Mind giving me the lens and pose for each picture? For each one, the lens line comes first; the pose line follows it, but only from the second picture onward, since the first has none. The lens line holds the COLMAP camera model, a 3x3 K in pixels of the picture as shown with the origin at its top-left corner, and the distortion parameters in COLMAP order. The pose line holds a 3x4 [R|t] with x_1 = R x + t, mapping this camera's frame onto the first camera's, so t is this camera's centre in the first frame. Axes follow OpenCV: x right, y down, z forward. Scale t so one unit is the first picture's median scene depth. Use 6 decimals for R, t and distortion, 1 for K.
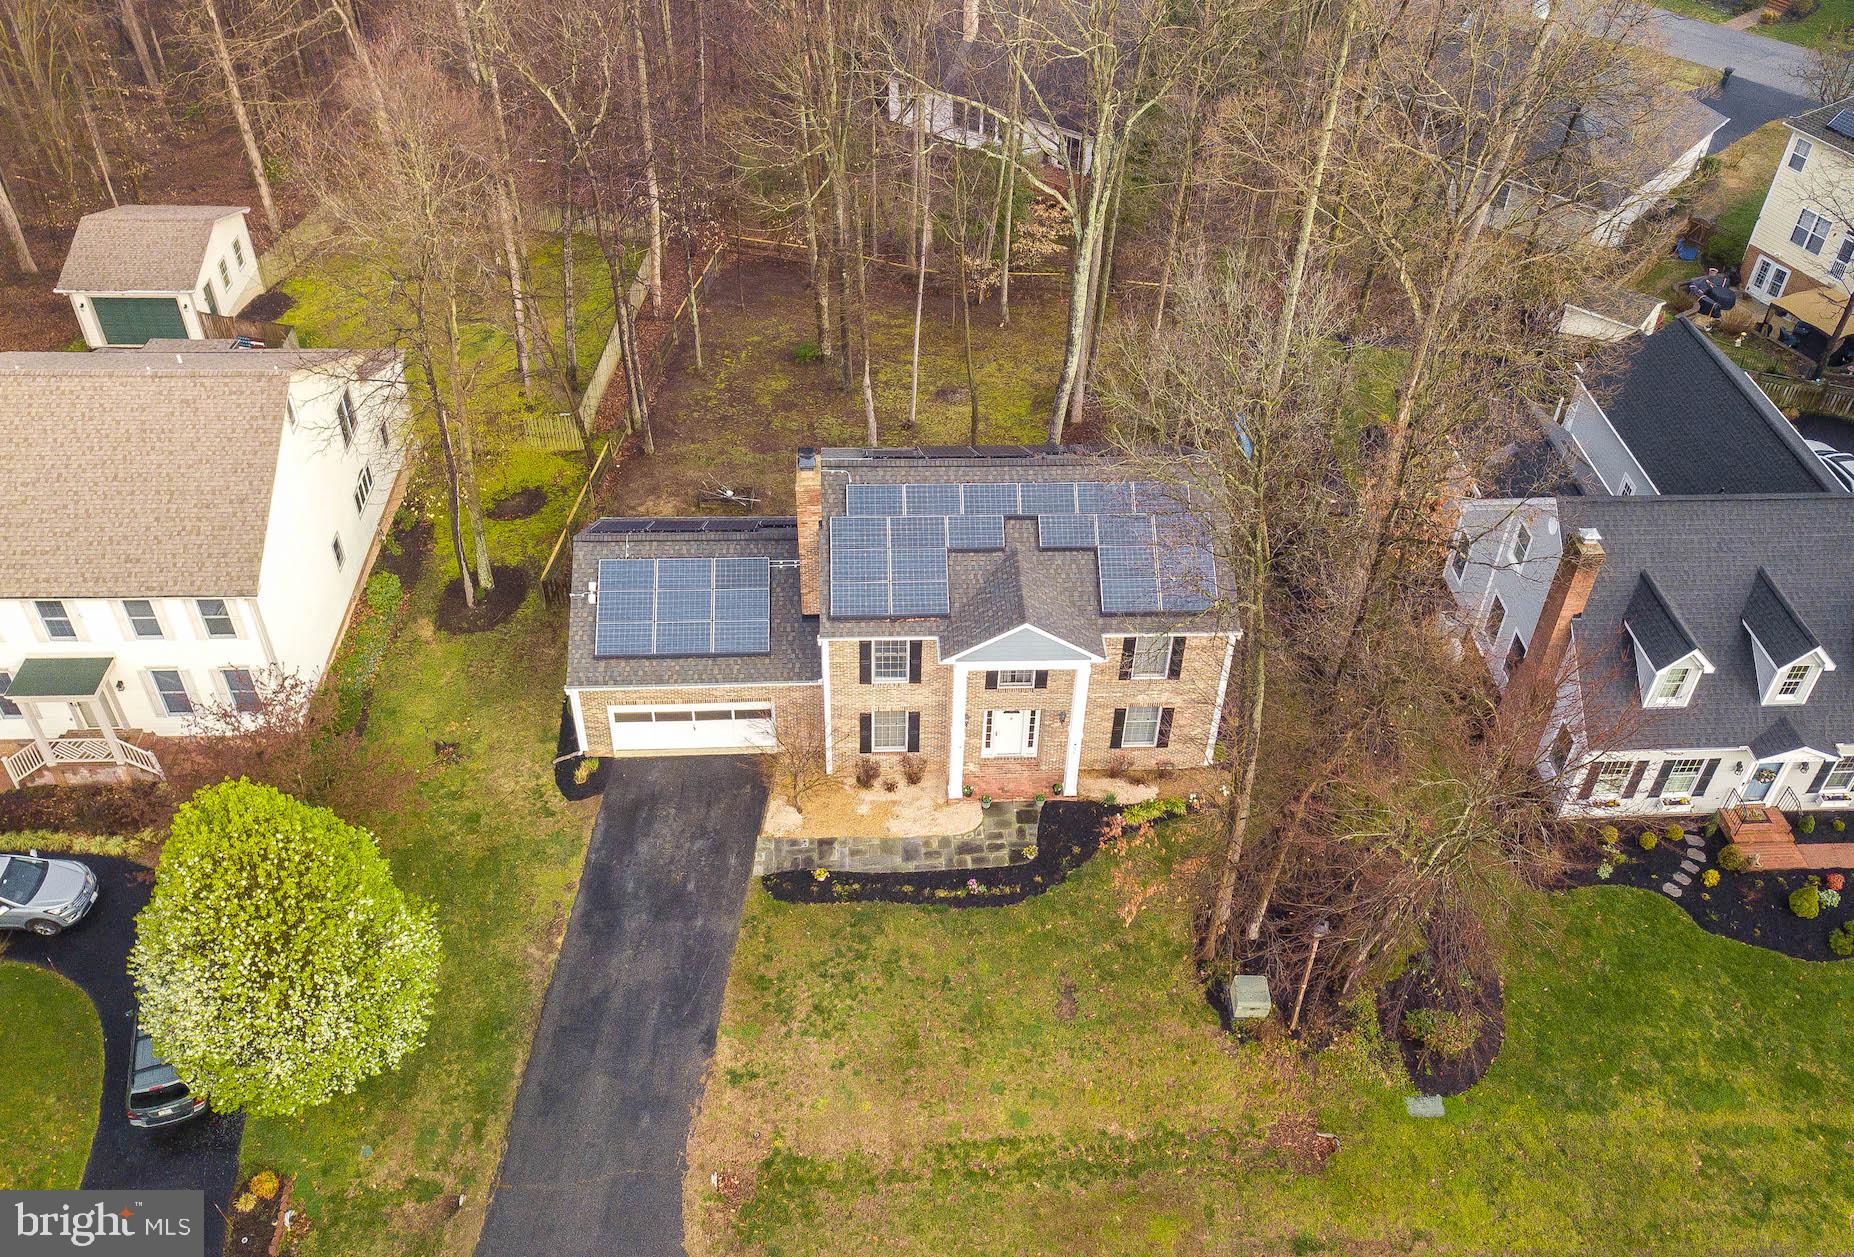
lens RADIAL K [[1508.3, 0, 978.0], [0, 1508.3, 569.7], [0, 0, 1]] dist [0.011485, -0.015266]
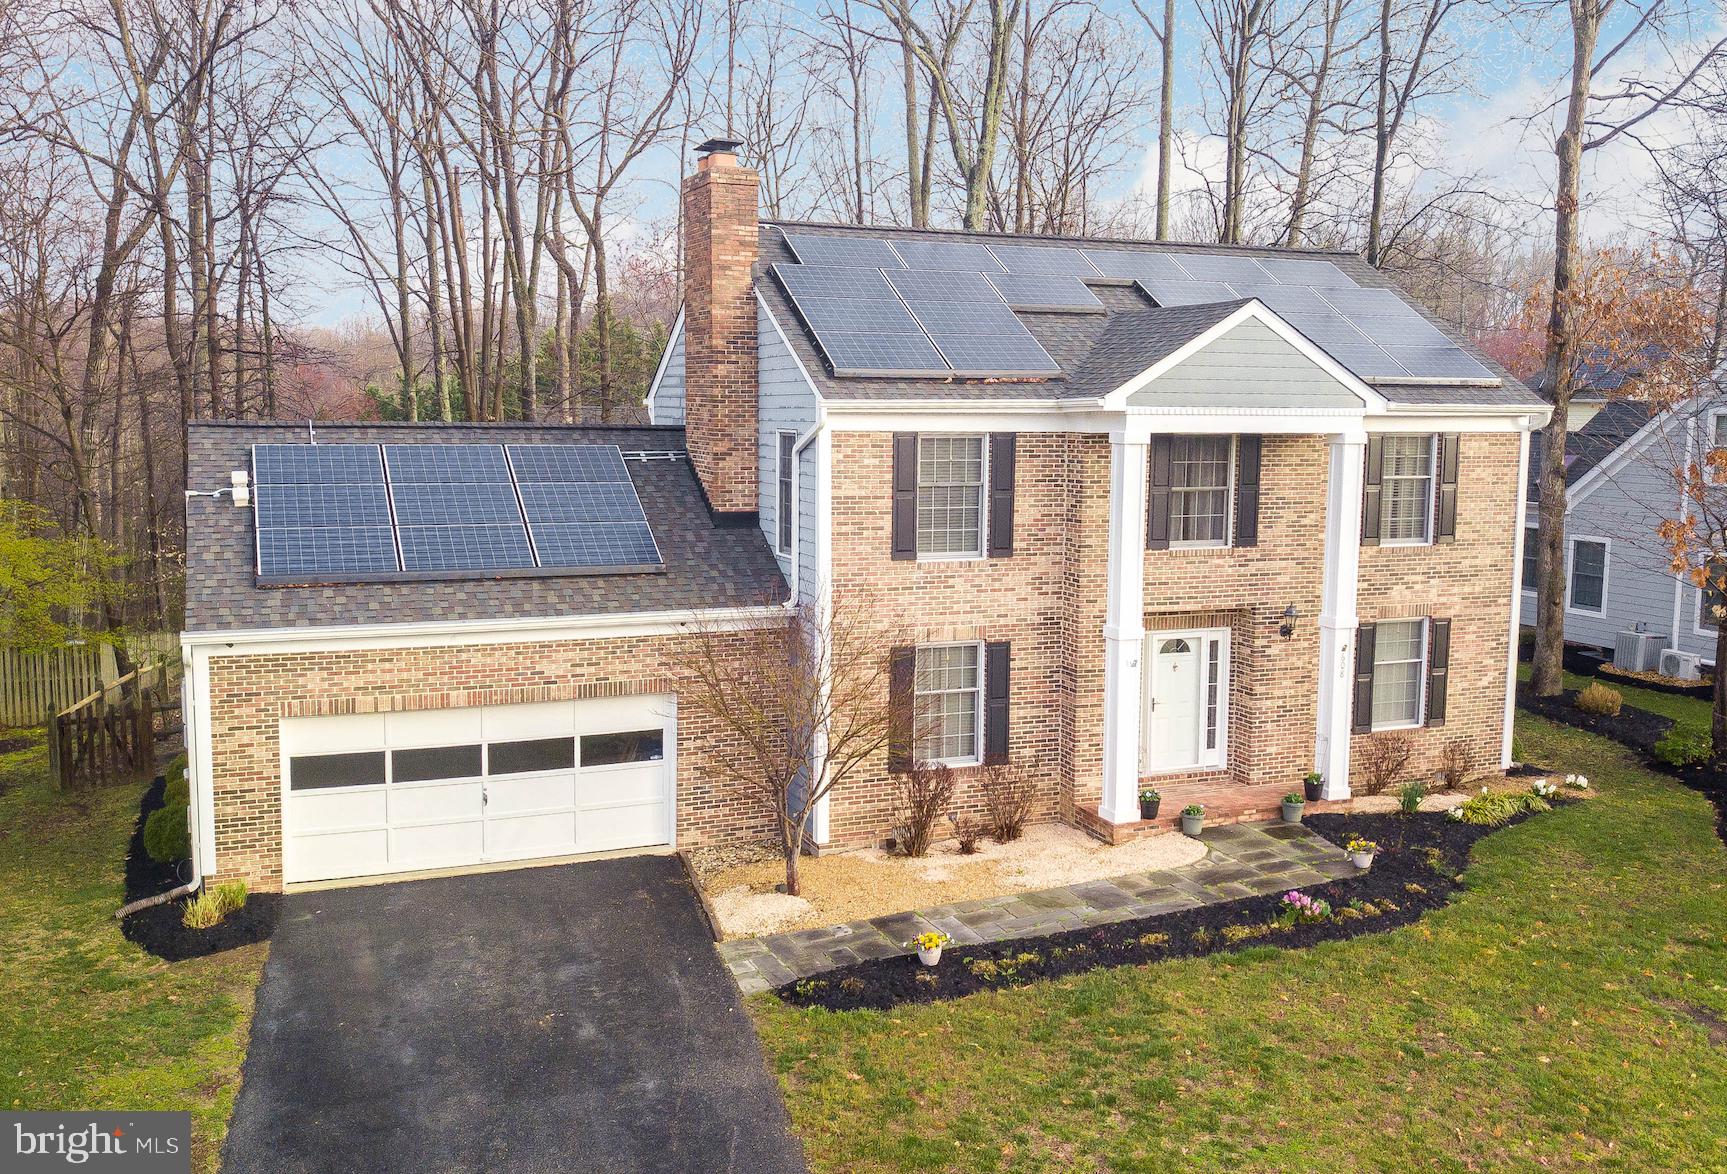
lens RADIAL K [[1509.8, 0, 880.9], [0, 1509.8, 569.9], [0, 0, 1]] dist [0.002392, -0.018622]
pose [[0.948179, -0.062422, 0.311544, -0.221915], [0.219227, 0.838261, -0.499257, 0.301333], [-0.229990, 0.541684, 0.808507, 0.630441]]
